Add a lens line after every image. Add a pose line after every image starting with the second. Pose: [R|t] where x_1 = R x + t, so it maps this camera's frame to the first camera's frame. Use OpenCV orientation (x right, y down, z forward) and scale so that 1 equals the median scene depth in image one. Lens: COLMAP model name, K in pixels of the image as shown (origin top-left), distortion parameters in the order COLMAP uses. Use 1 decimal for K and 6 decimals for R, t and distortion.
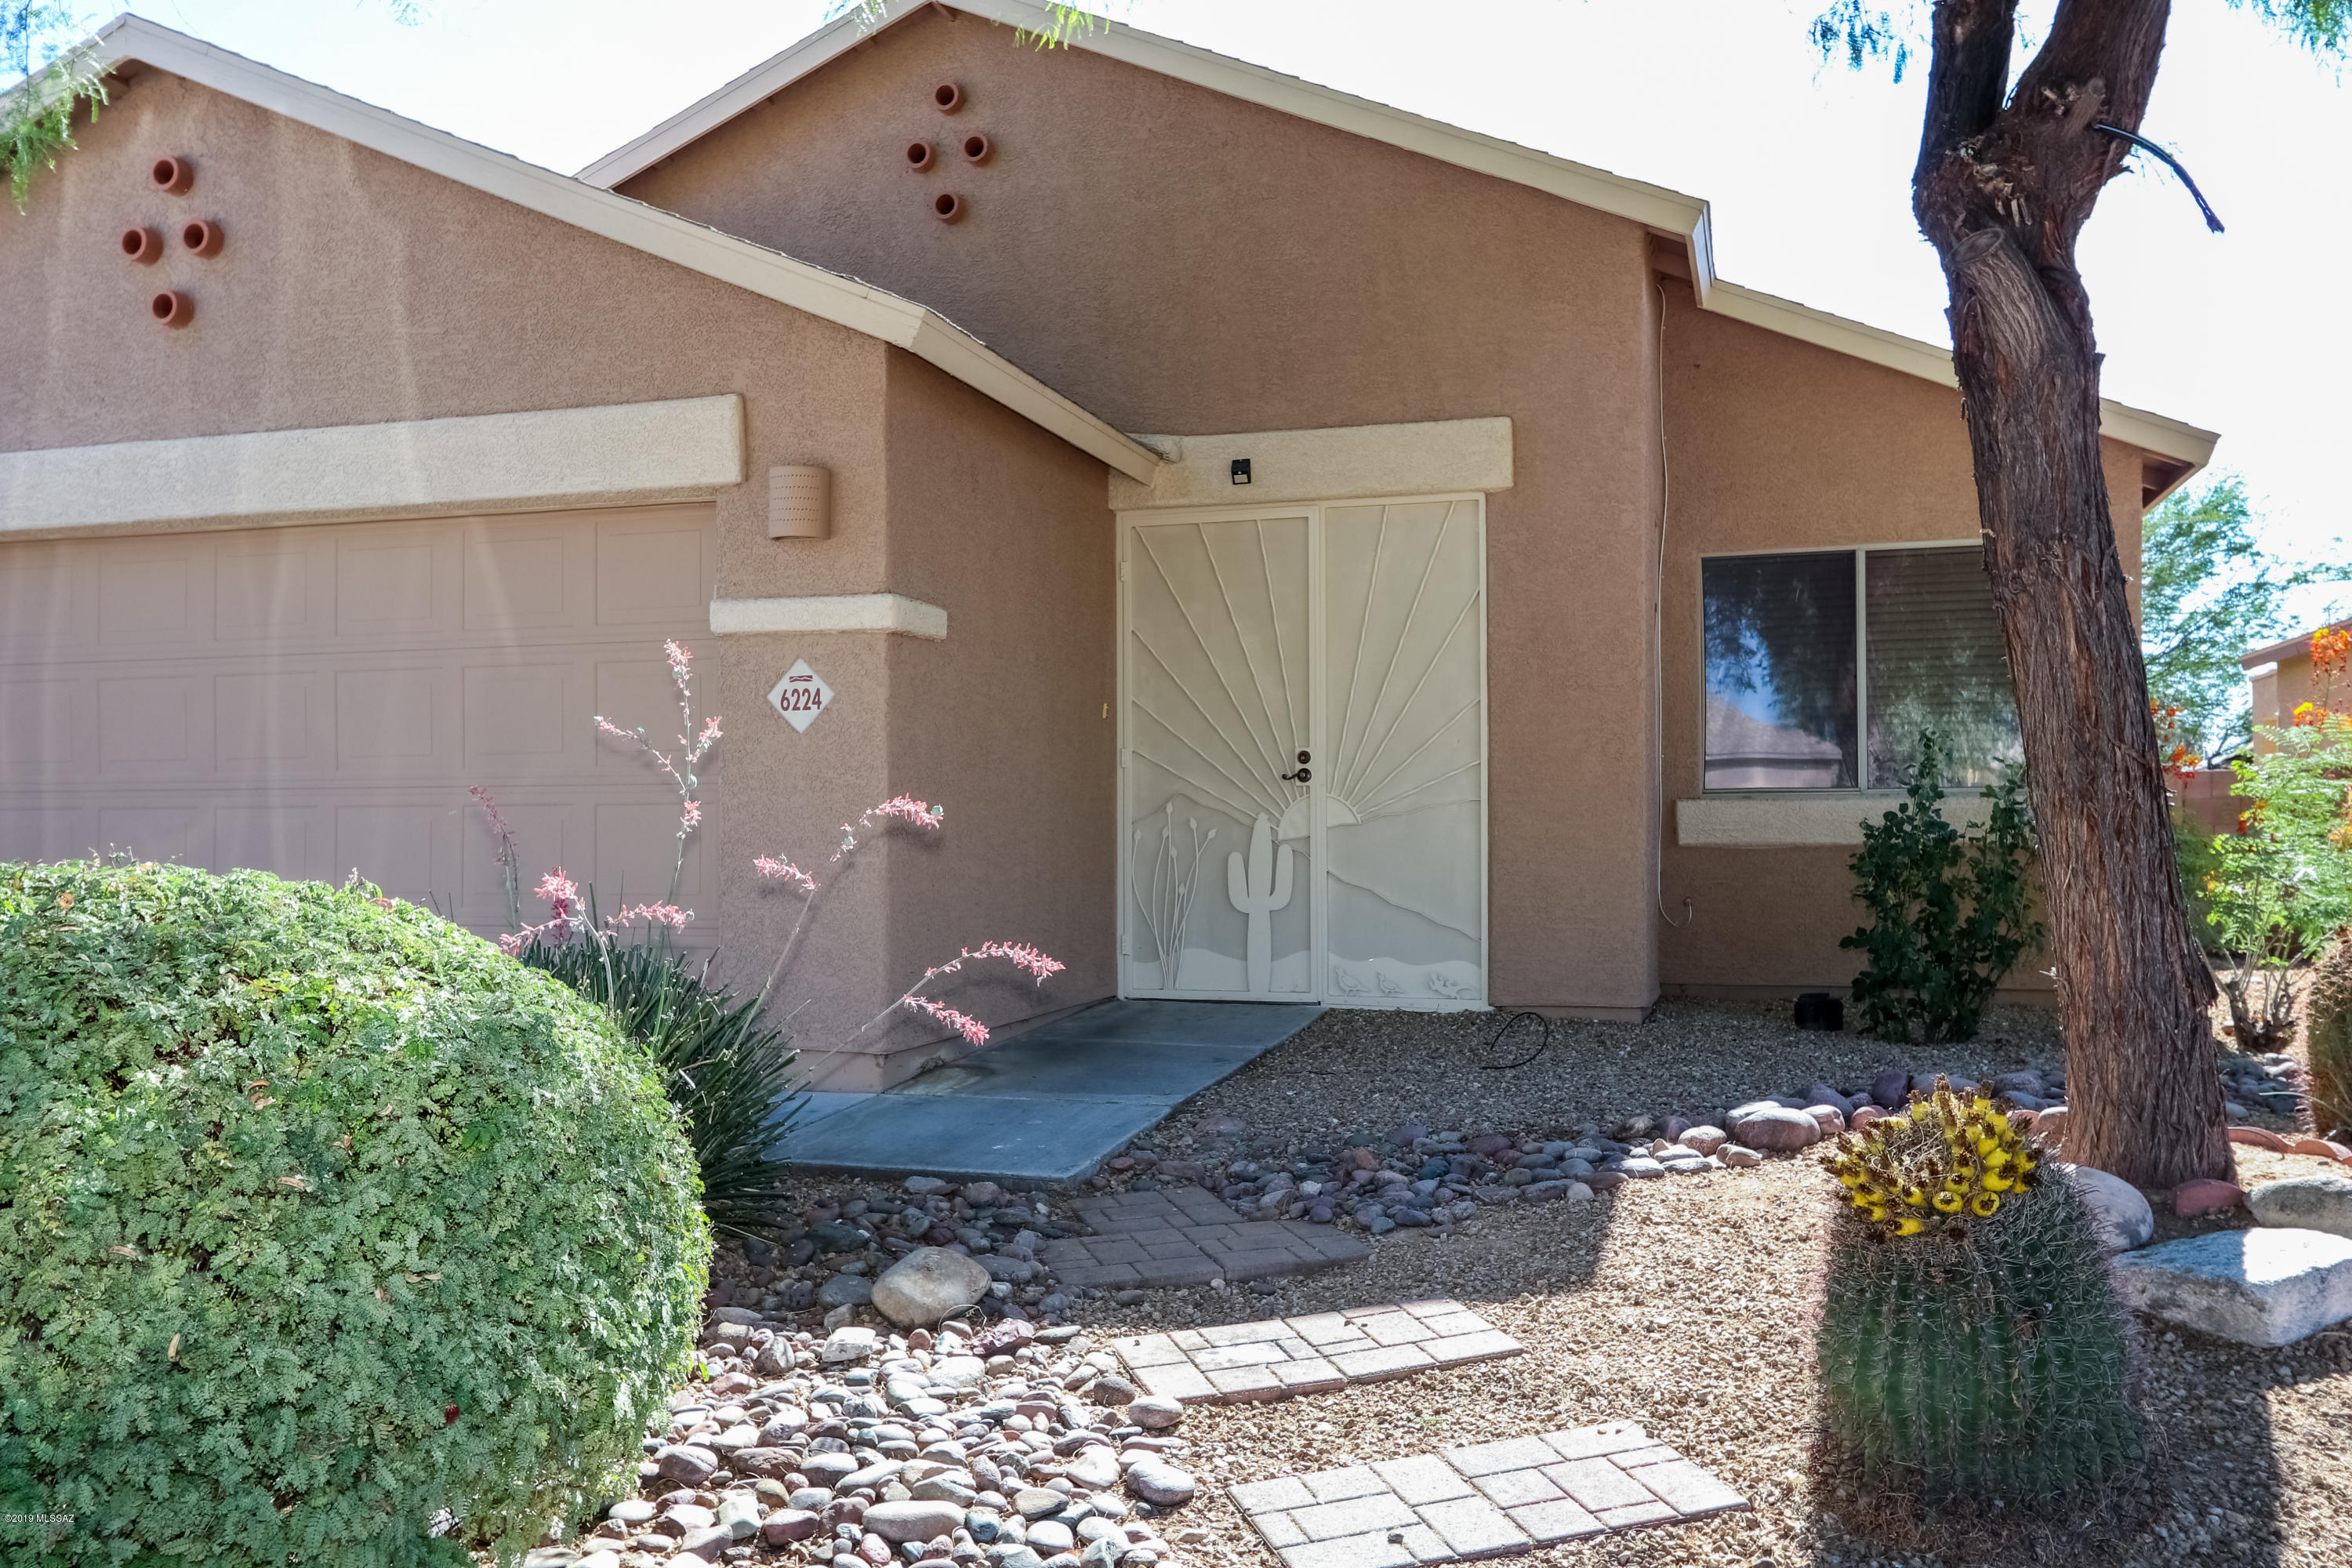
lens RADIAL K [[2112.8, 0, 1175.8], [0, 2112.8, 792.9], [0, 0, 1]] dist [-0.011854, 0.050655]
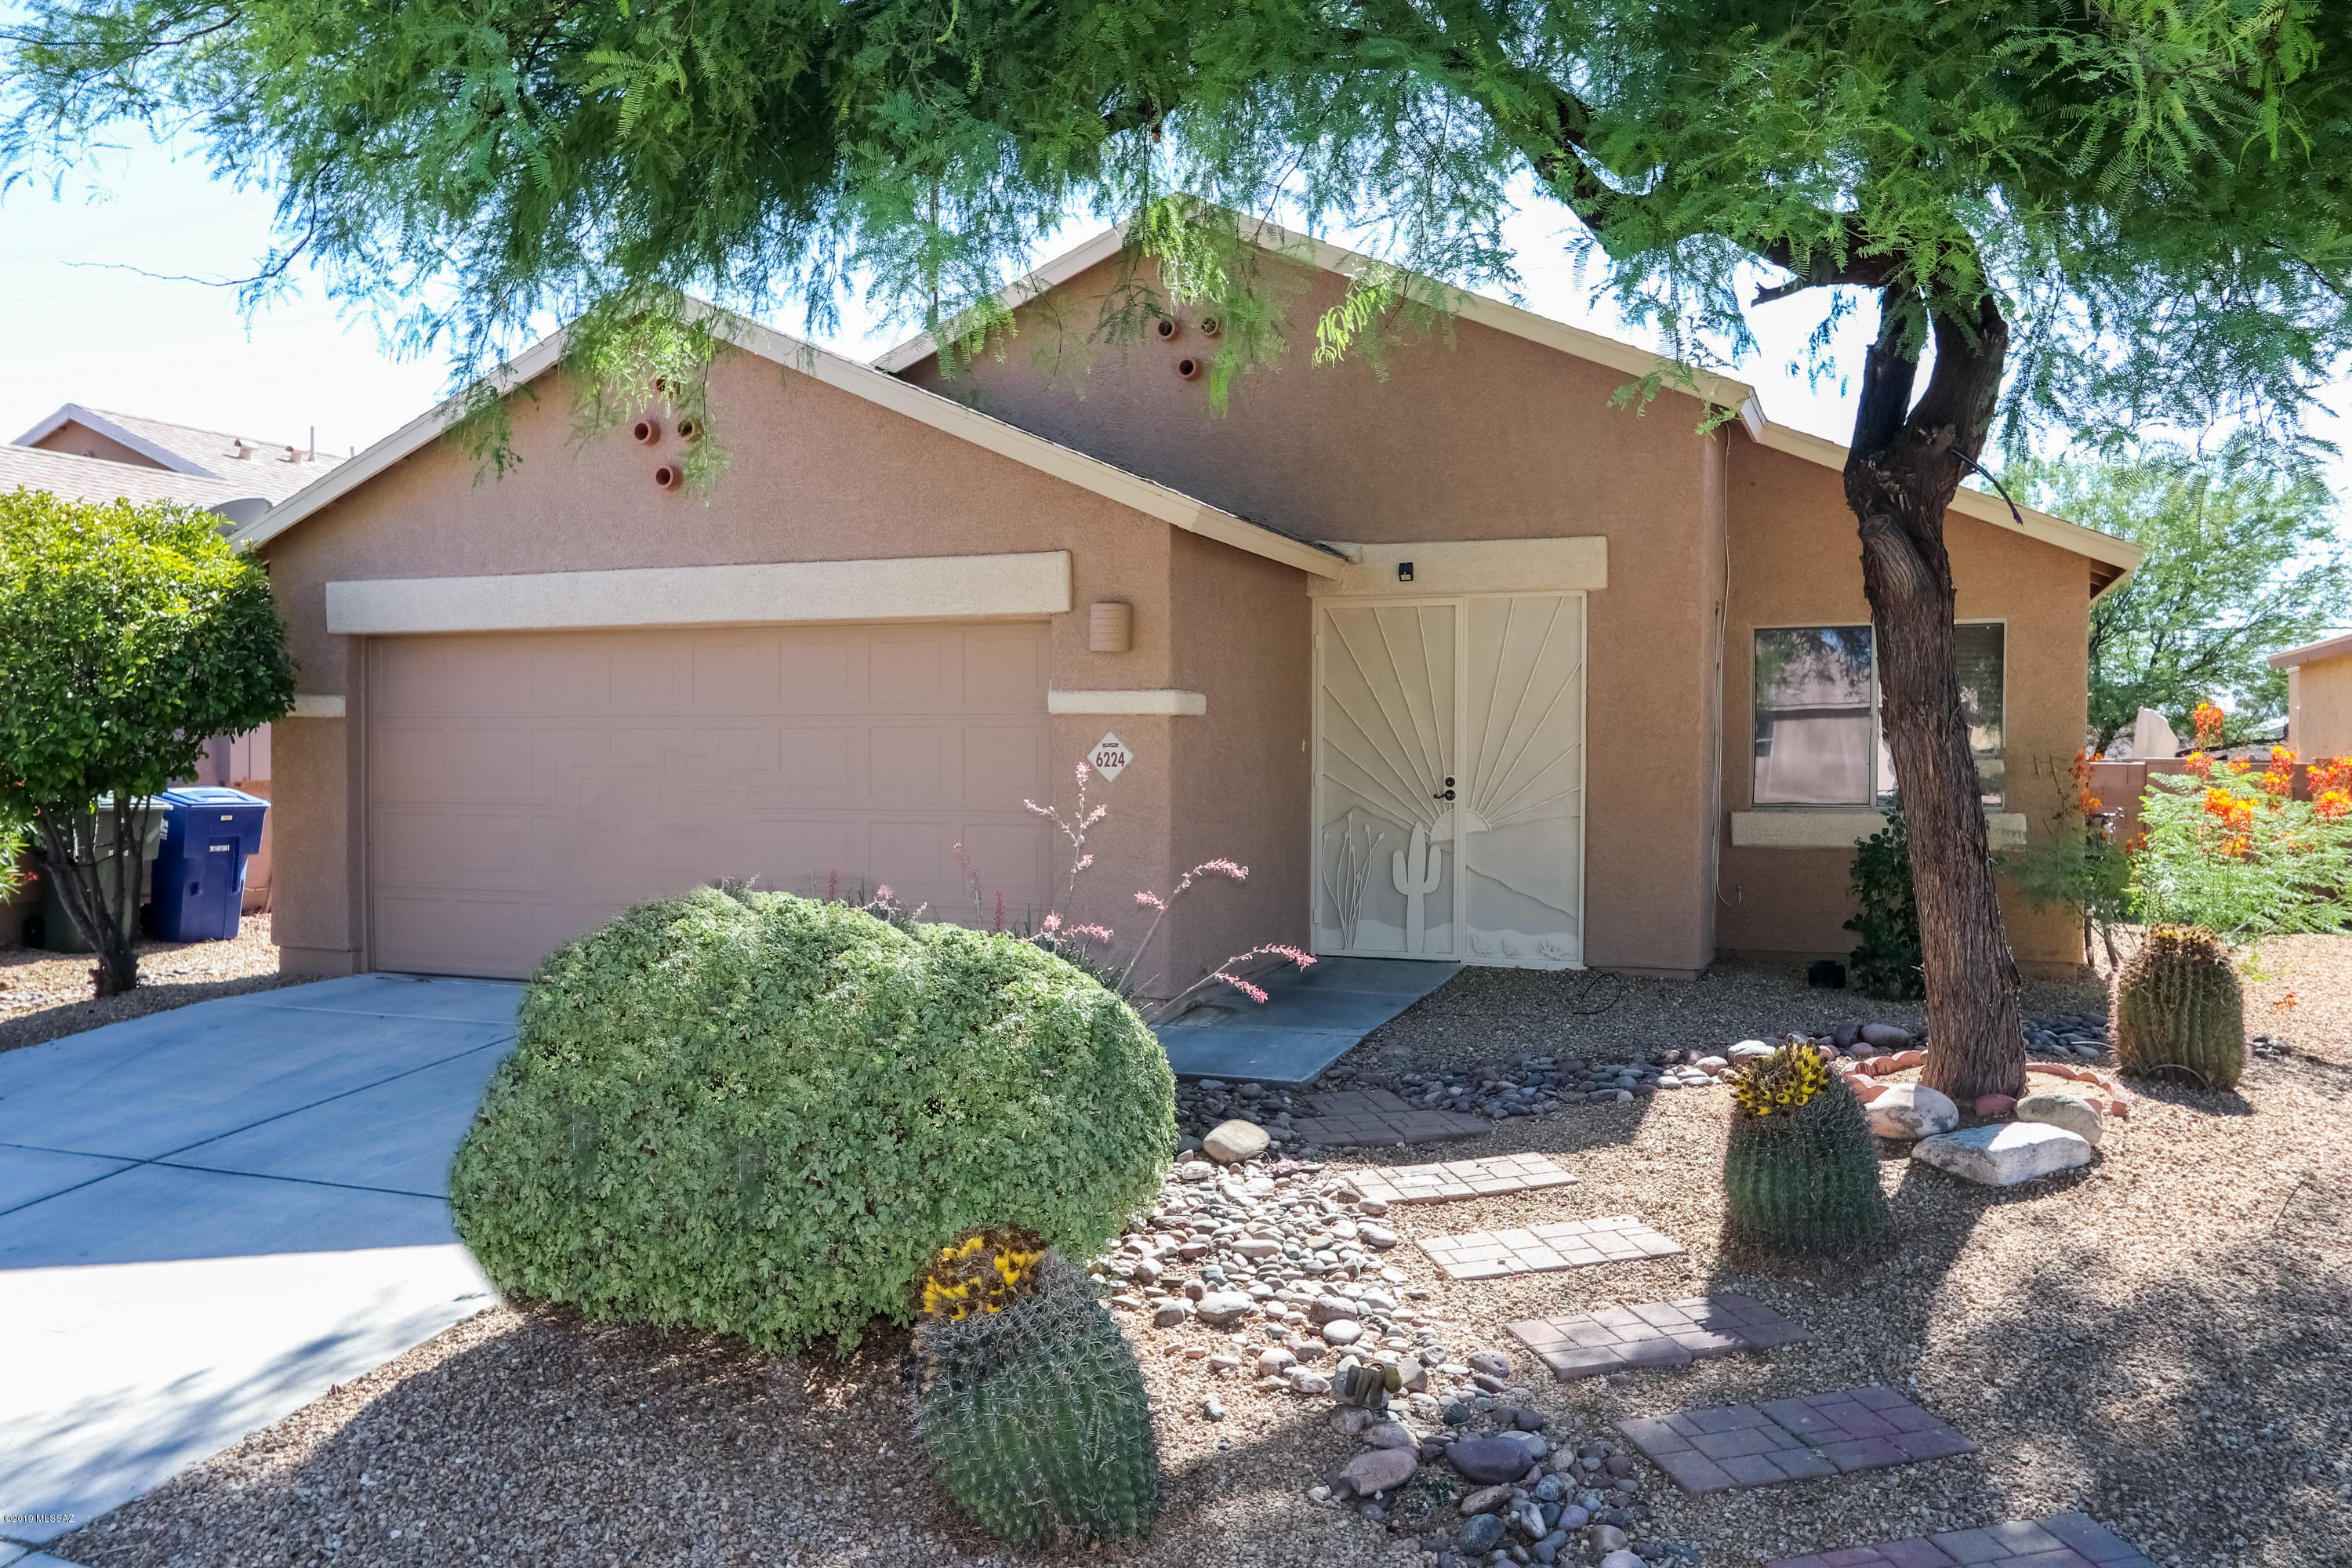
lens RADIAL K [[2112.8, 0, 1130.7], [0, 2112.8, 807.6], [0, 0, 1]] dist [-0.011854, 0.050655]
pose [[0.996490, 0.008338, -0.083300, -0.041169], [-0.004452, 0.998898, 0.046725, -0.083221], [0.083598, -0.046191, 0.995428, -0.497360]]
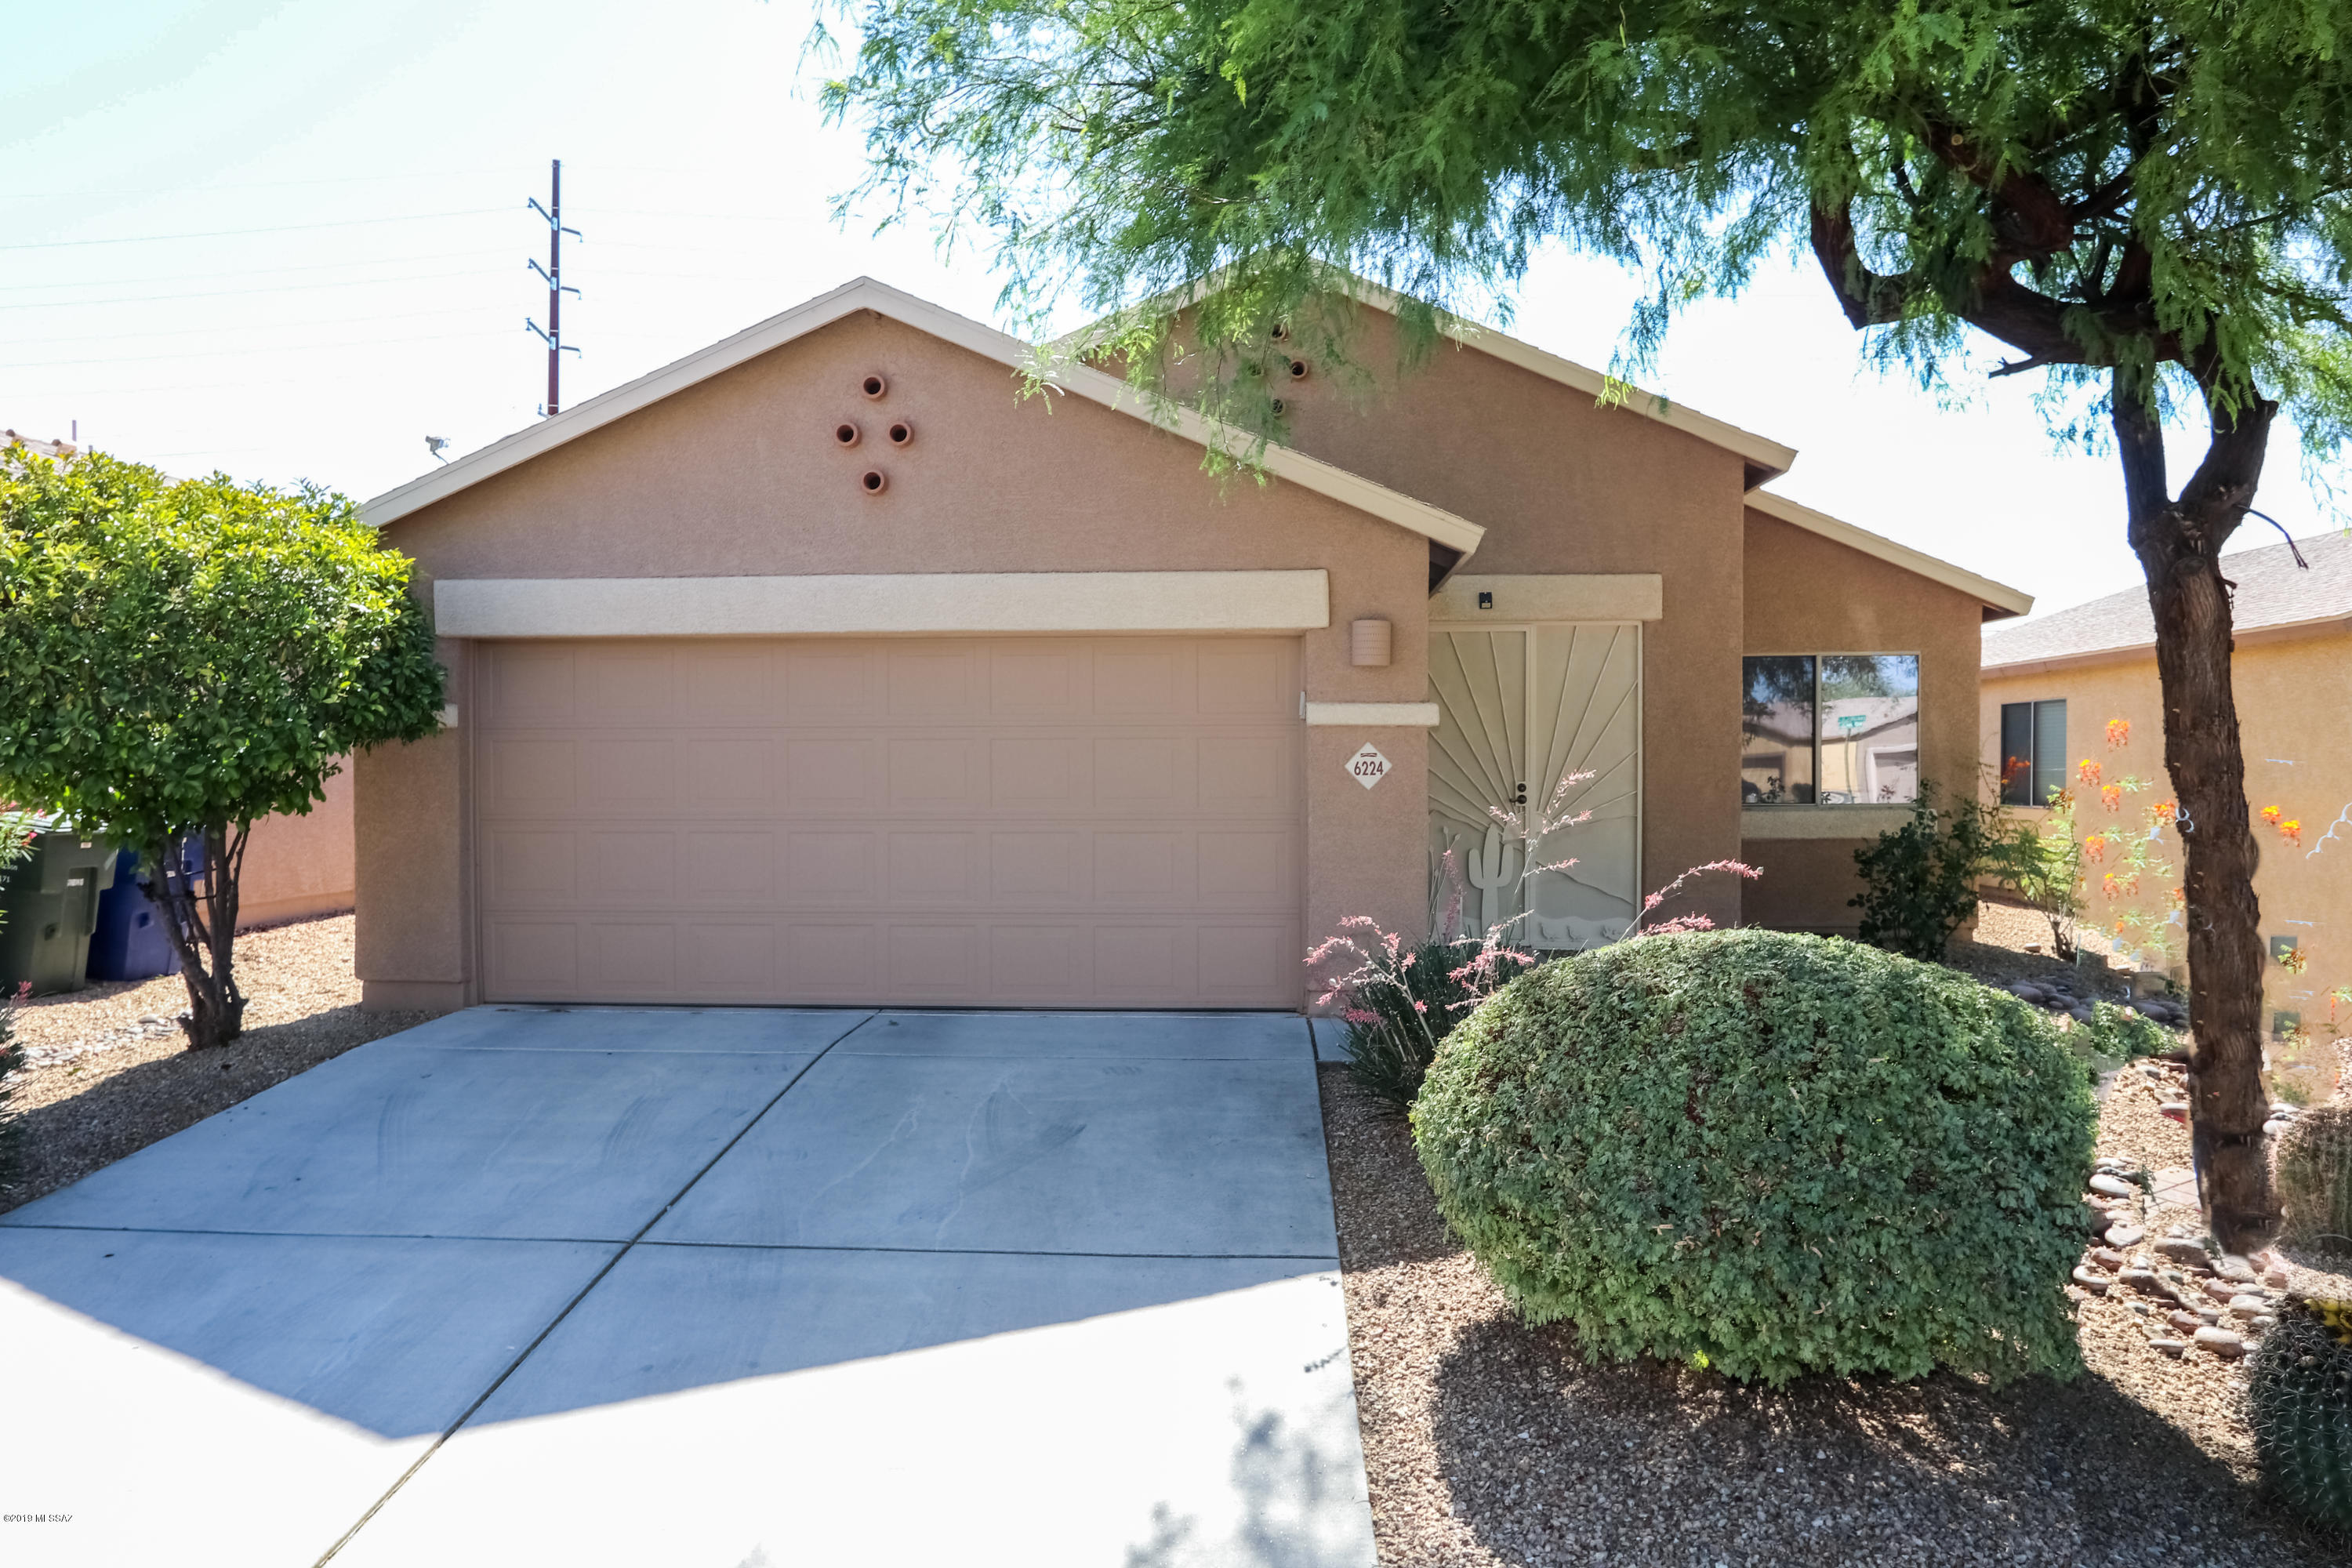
lens RADIAL K [[1774.8, 0, 1171.9], [0, 1774.8, 801.0], [0, 0, 1]] dist [-0.012761, 0.004614]
pose [[0.964592, -0.004019, 0.263717, -0.693447], [-0.006190, 0.999263, 0.037871, -0.071823], [-0.263675, -0.038163, 0.963856, -0.238601]]
